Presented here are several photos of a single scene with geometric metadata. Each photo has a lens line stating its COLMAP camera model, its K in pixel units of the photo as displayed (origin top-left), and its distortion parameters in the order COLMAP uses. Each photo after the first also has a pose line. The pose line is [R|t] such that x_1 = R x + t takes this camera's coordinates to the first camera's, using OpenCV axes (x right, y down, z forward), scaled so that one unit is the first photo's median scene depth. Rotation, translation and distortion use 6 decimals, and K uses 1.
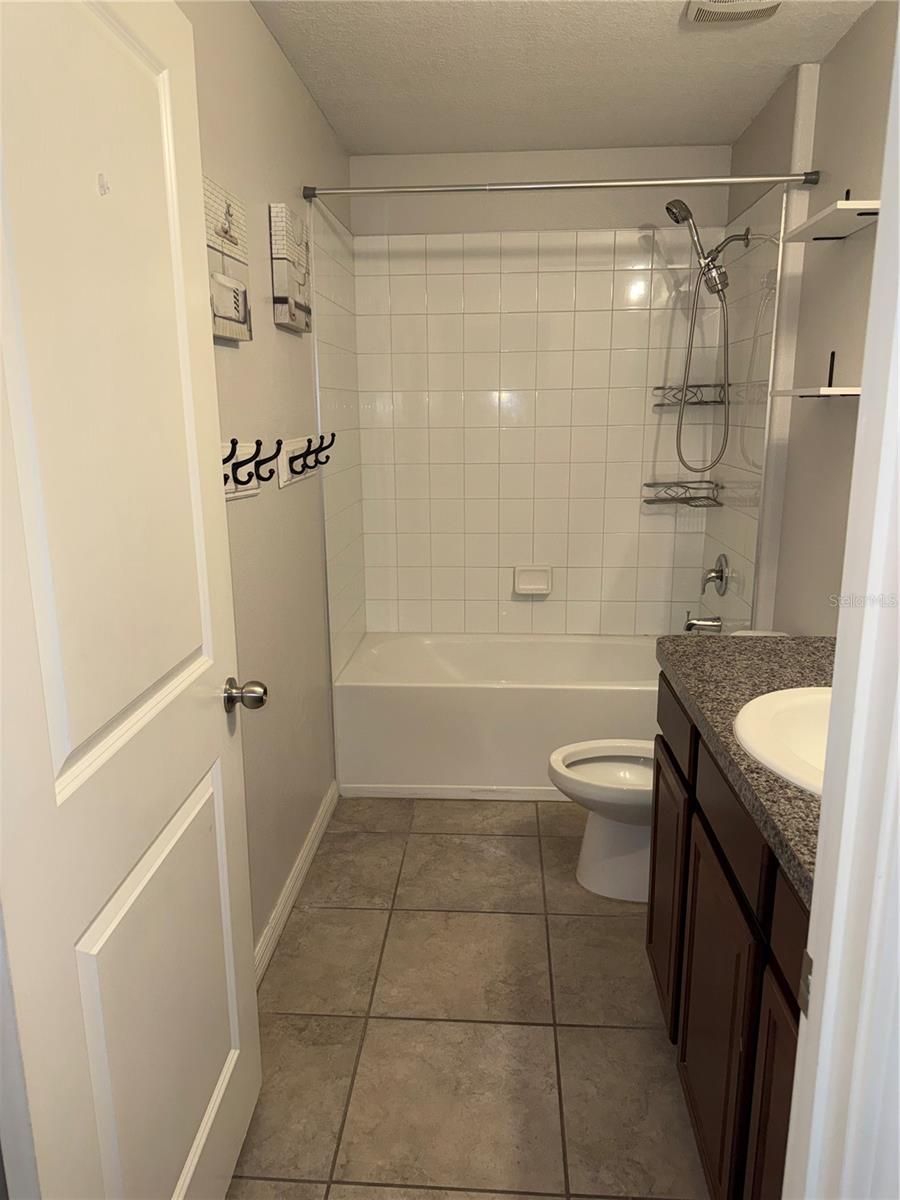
lens RADIAL K [[848.4, 0, 455.8], [0, 848.4, 607.7], [0, 0, 1]] dist [0.098501, -0.128428]
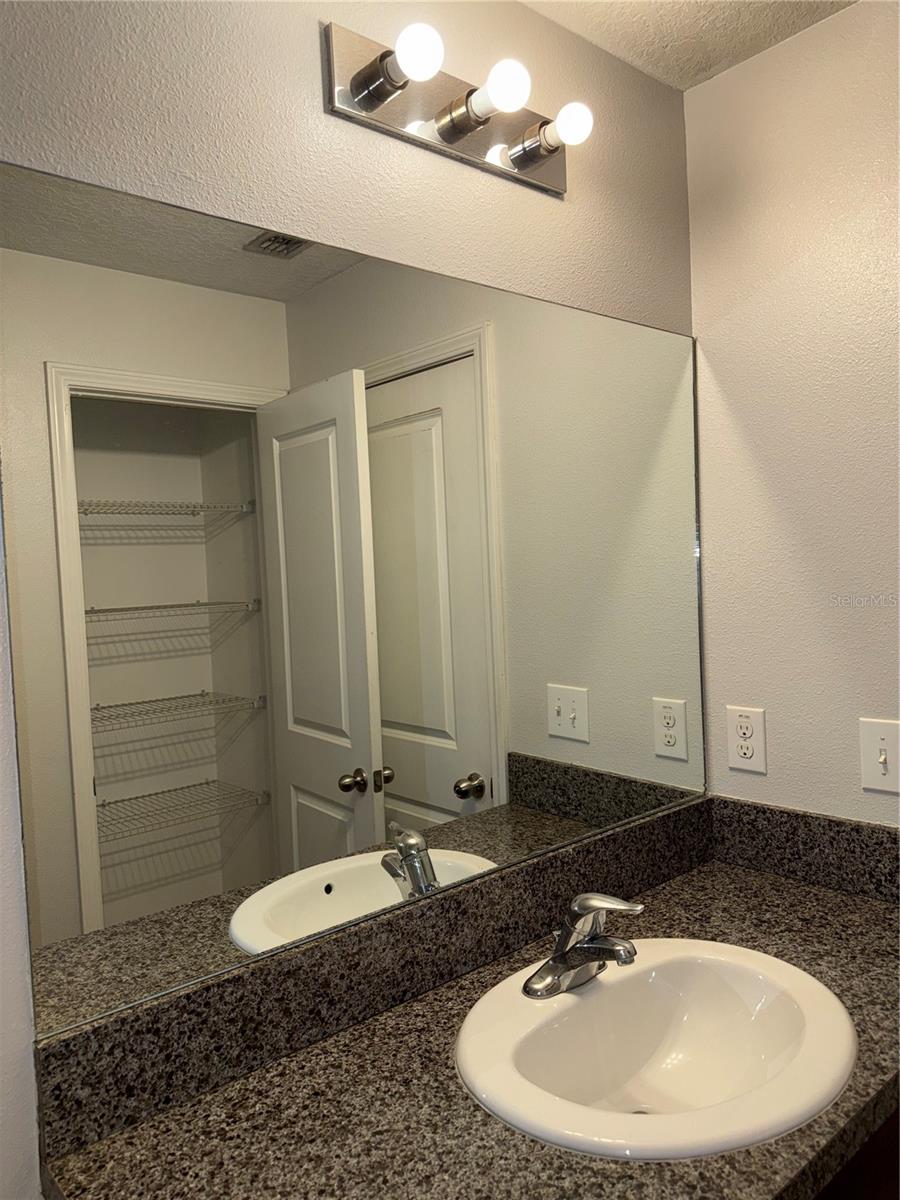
lens RADIAL K [[848.4, 0, 455.8], [0, 848.4, 607.7], [0, 0, 1]] dist [0.098501, -0.128428]
pose [[-0.693621, 0.006011, 0.720315, 0.026851], [0.216175, 0.955611, 0.200190, -0.242343], [-0.687137, 0.294570, -0.664131, 0.903009]]
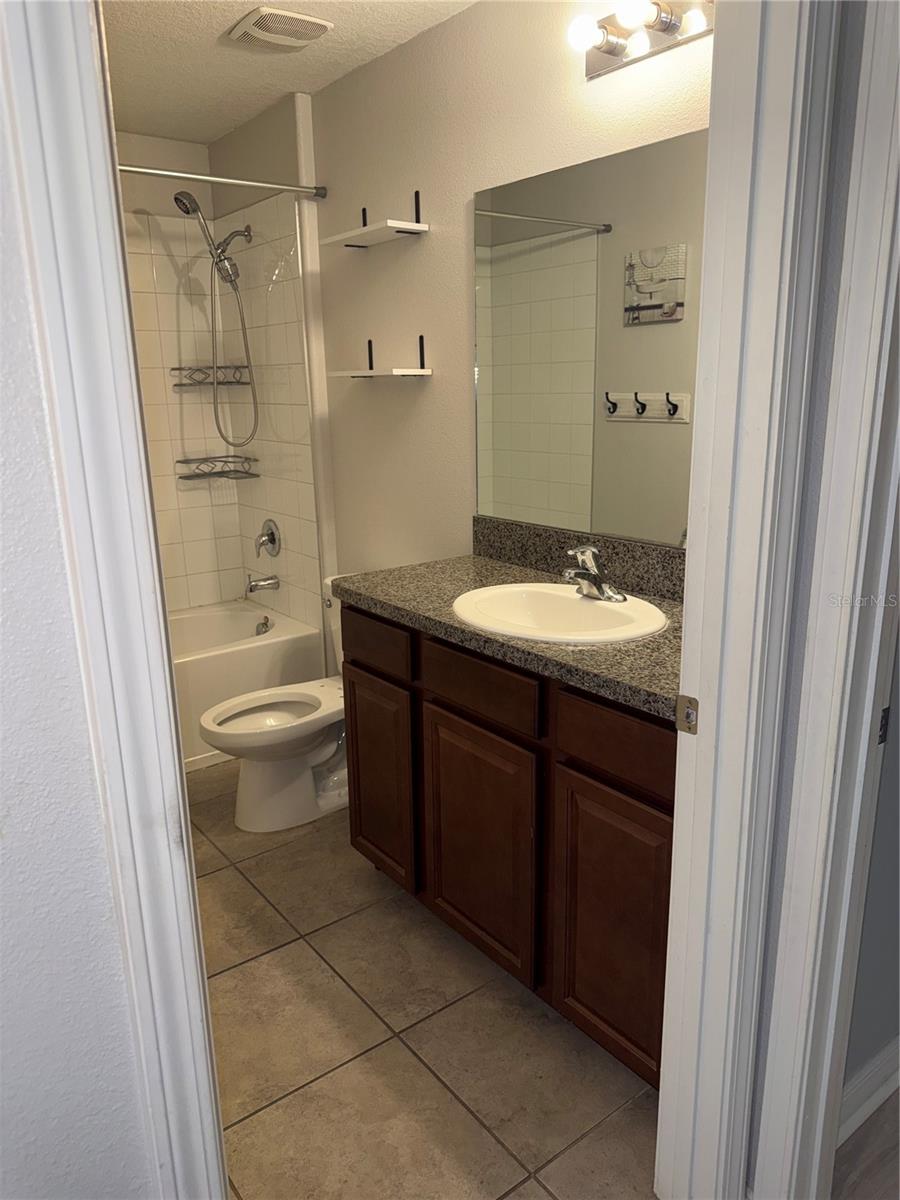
lens RADIAL K [[841.5, 0, 447.7], [0, 841.5, 602.7], [0, 0, 1]] dist [0.165300, -0.275365]
pose [[0.758222, -0.171700, 0.628982, -0.322226], [0.165175, 0.983816, 0.069449, 0.008814], [-0.630727, 0.051234, 0.774312, -0.005942]]
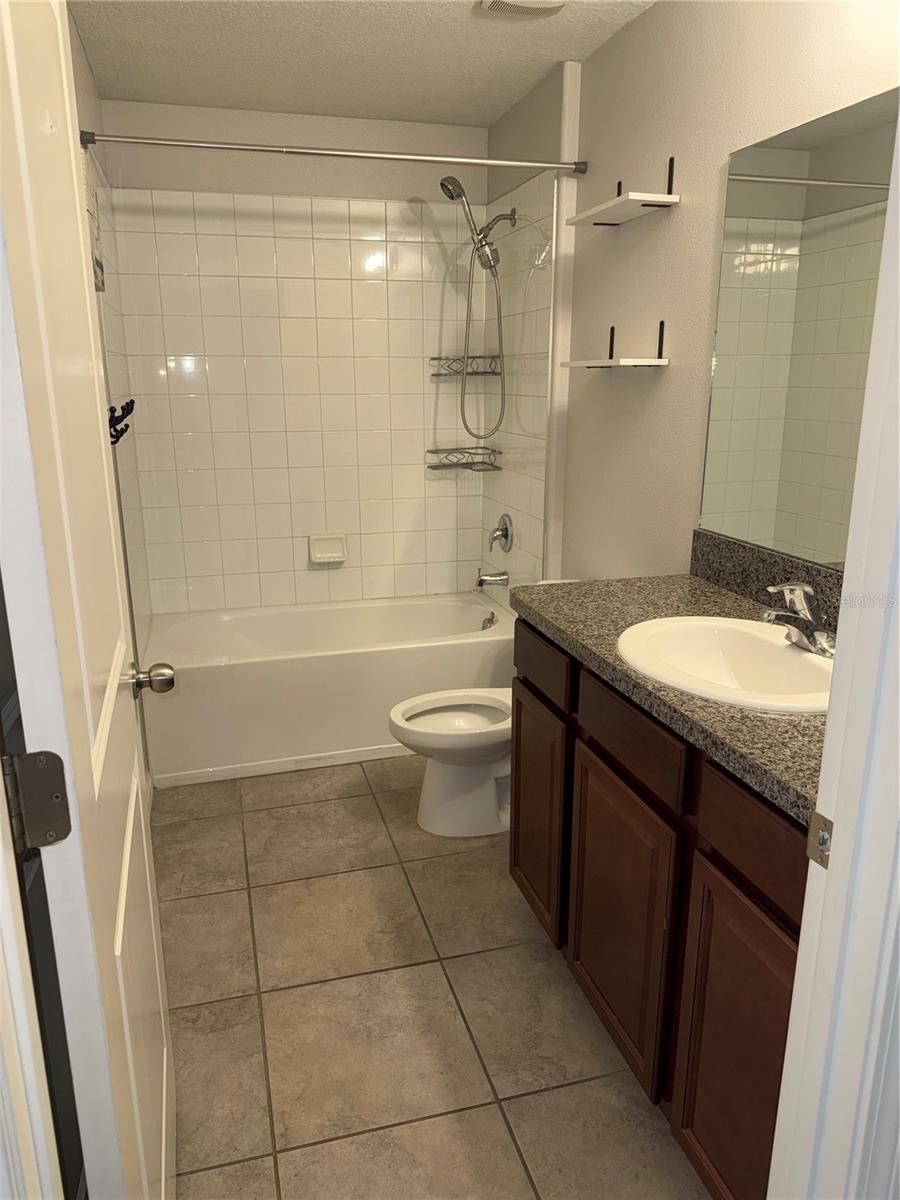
lens RADIAL K [[841.5, 0, 447.7], [0, 841.5, 602.7], [0, 0, 1]] dist [0.165300, -0.275365]
pose [[0.944517, -0.080200, 0.318520, -0.155445], [0.071206, 0.996667, 0.039801, 0.003142], [-0.320650, -0.014912, 0.947080, 0.000114]]
